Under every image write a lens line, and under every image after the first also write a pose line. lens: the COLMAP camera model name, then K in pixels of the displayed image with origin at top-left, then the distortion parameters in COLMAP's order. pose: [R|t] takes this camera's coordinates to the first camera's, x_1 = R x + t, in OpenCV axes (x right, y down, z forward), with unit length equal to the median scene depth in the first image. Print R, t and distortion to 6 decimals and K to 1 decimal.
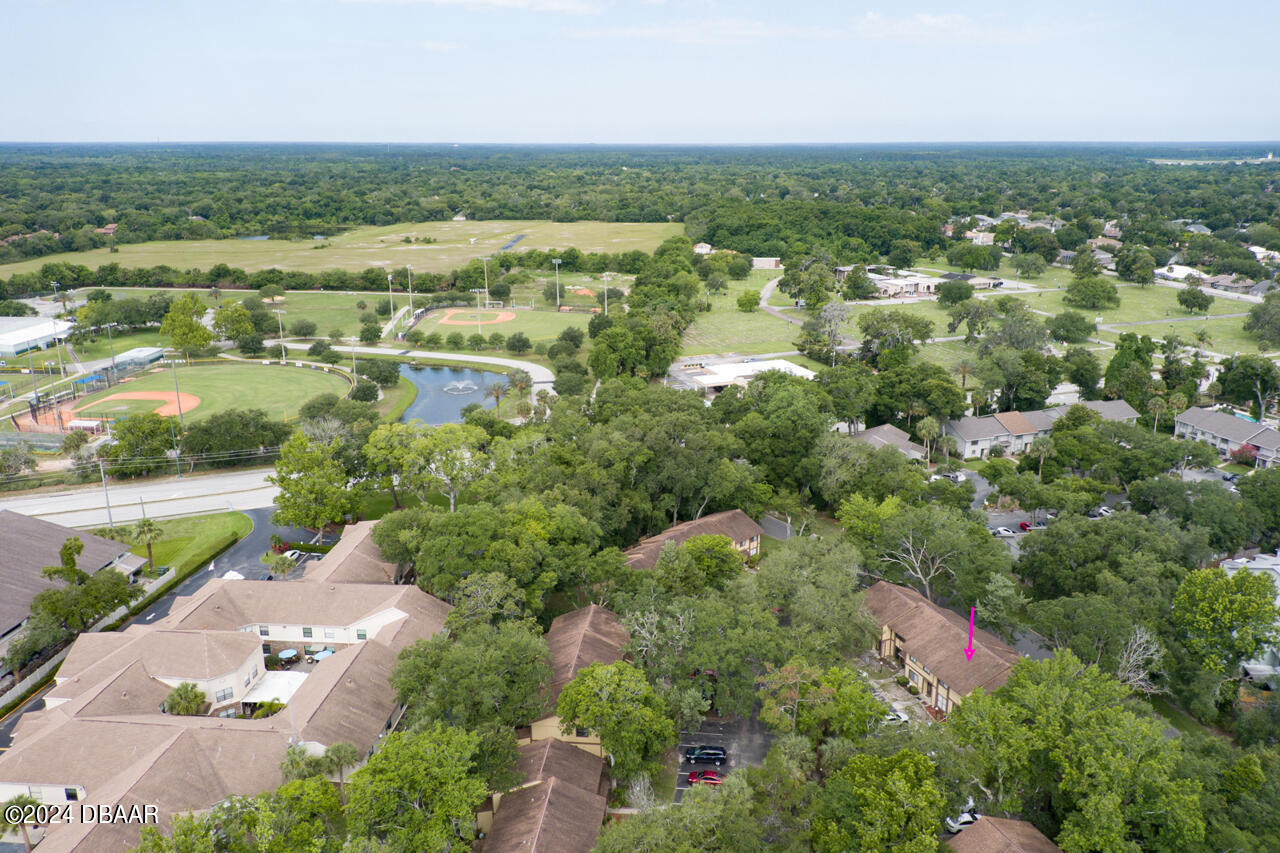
lens RADIAL K [[946.9, 0, 640.0], [0, 946.9, 426.5], [0, 0, 1]] dist [0.112277, -0.173207]
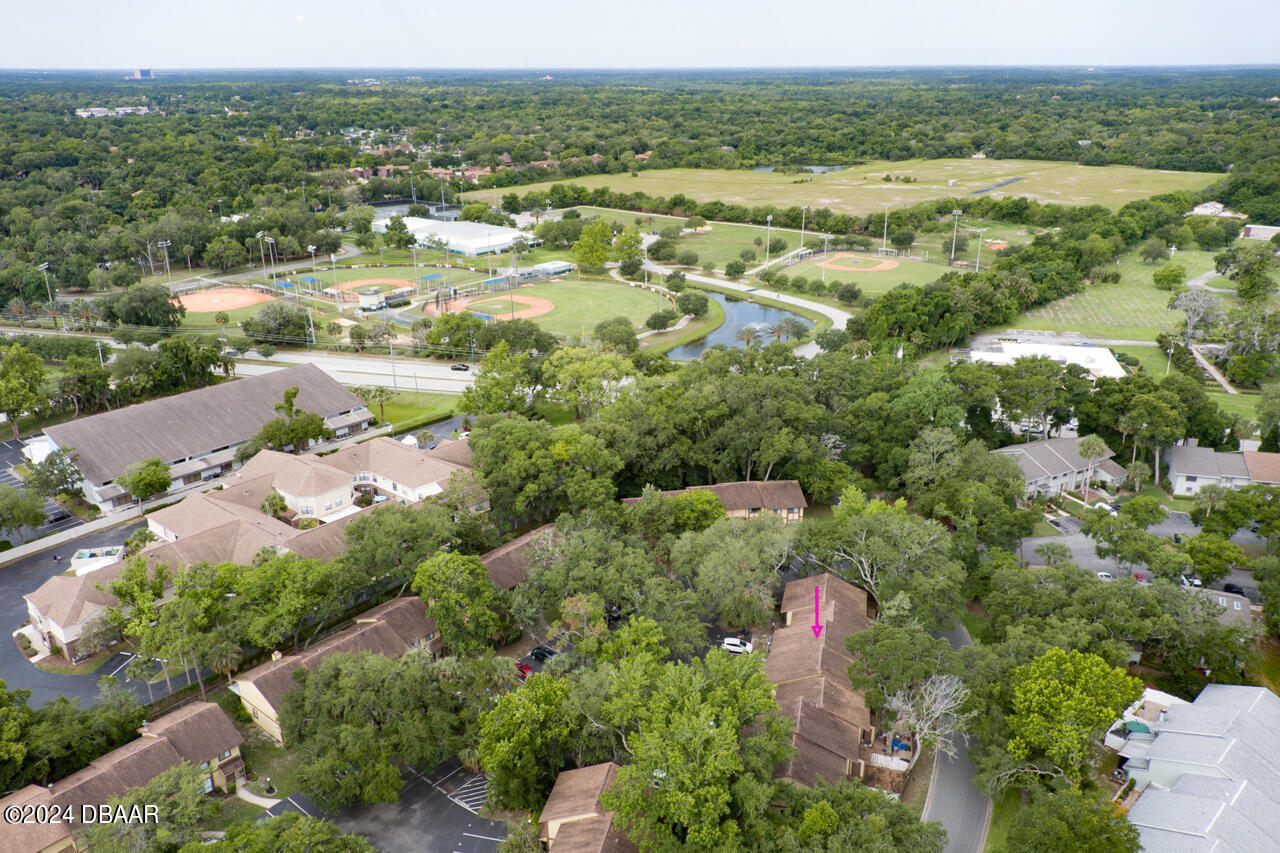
lens RADIAL K [[946.9, 0, 640.0], [0, 946.9, 426.5], [0, 0, 1]] dist [0.112277, -0.173207]
pose [[0.829700, 0.196947, -0.522312, 0.173865], [-0.160280, 0.980344, 0.115050, -0.021458], [0.534704, -0.011741, 0.844958, 0.016685]]
